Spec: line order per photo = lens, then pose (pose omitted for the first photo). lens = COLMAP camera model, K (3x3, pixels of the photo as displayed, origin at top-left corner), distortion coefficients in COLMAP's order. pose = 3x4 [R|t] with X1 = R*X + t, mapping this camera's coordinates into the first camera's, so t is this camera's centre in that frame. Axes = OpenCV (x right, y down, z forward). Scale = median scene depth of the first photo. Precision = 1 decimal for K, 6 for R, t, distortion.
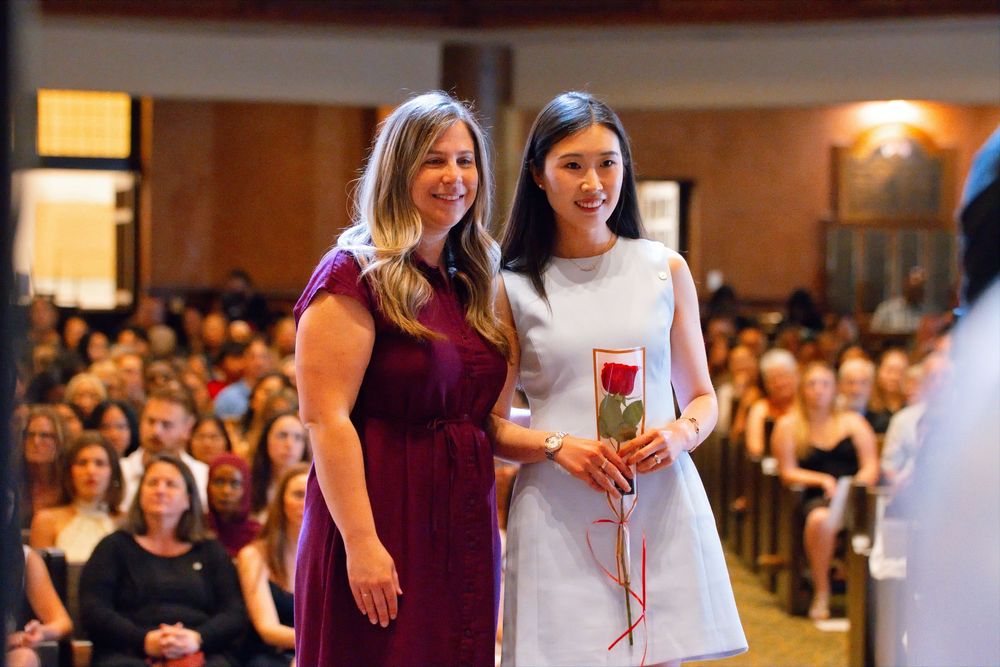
lens RADIAL K [[3503.8, 0, 500.0], [0, 3503.8, 333.5], [0, 0, 1]] dist [0.061679, 0.731493]
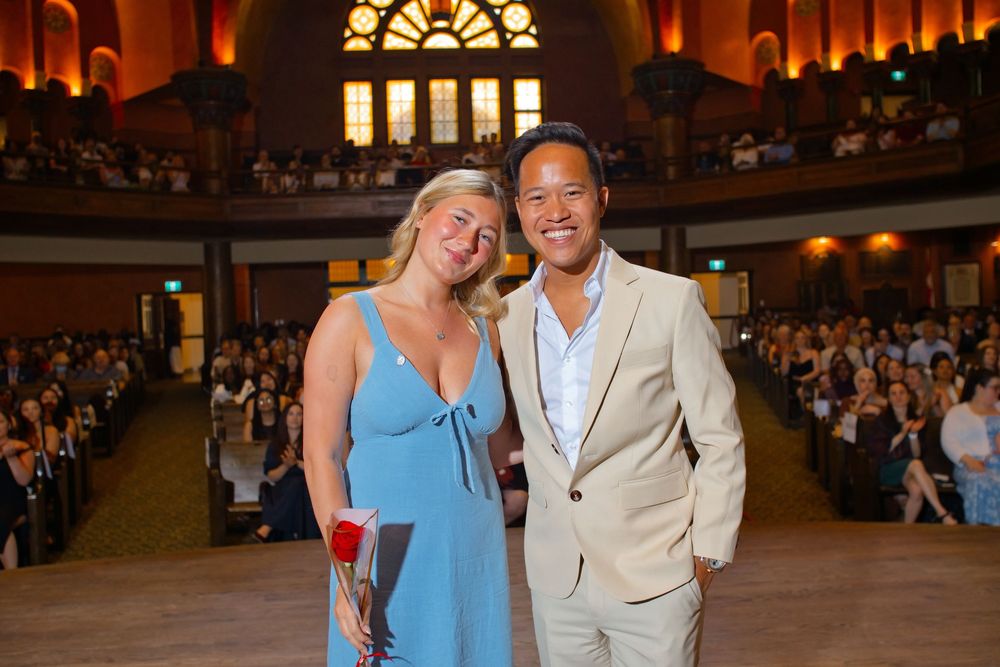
lens RADIAL K [[953.8, 0, 500.8], [0, 953.8, 336.6], [0, 0, 1]] dist [-0.003237, 0.003578]
pose [[0.974663, -0.043370, -0.219435, 0.023059], [0.045878, 0.998927, 0.006346, -0.001642], [0.218924, -0.016253, 0.975607, 0.168231]]
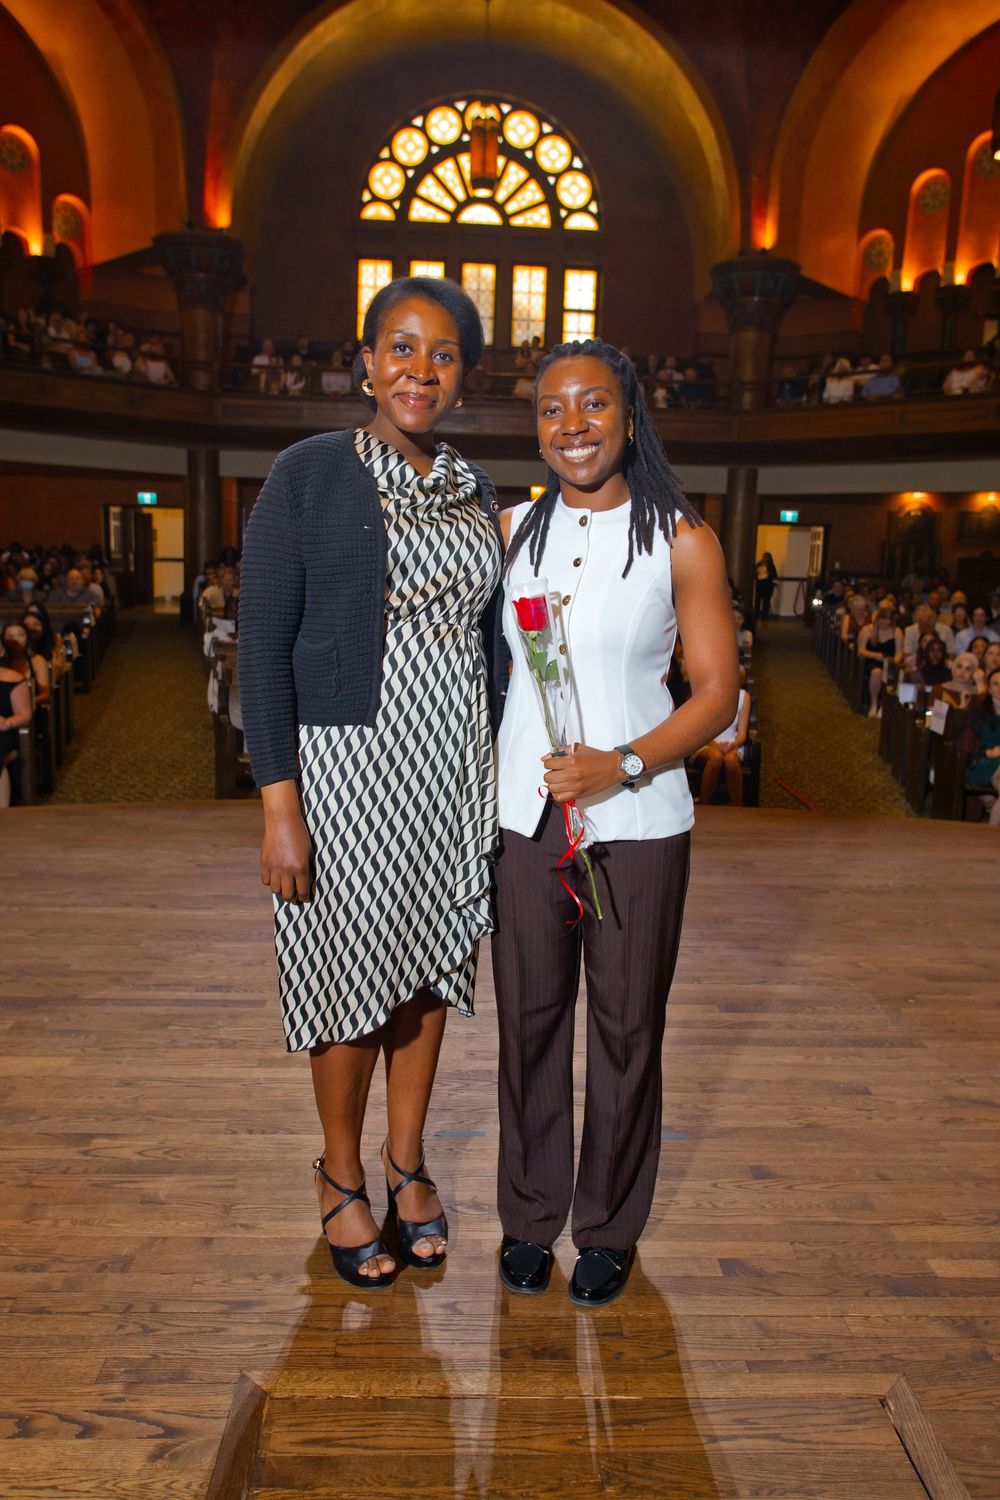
lens RADIAL K [[1117.3, 0, 501.5], [0, 1117.3, 745.5], [0, 0, 1]] dist [0.003052, -0.004261]
pose [[0.972803, 0.055126, -0.224980, 0.015157], [-0.021195, 0.988378, 0.150530, -0.002567], [0.230663, -0.141668, 0.962665, 0.155243]]
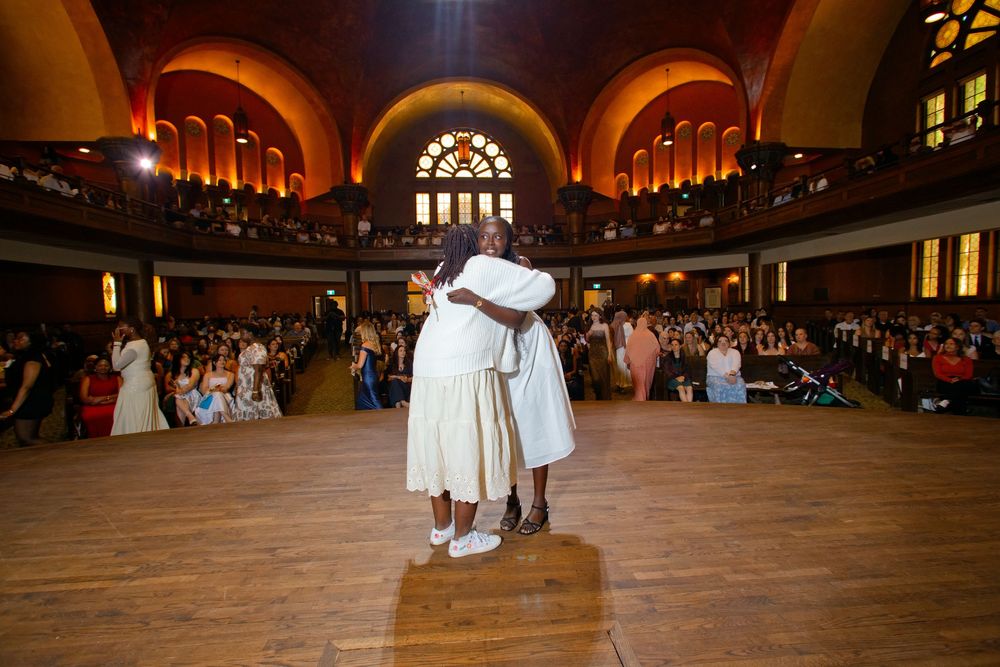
lens RADIAL K [[470.7, 0, 505.3], [0, 470.7, 337.6], [0, 0, 1]] dist [-0.015383, 0.012669]
pose [[0.981501, -0.023904, -0.189956, 0.024168], [0.032337, 0.998618, 0.041420, 0.002064], [0.188704, -0.046796, 0.980918, 0.154658]]
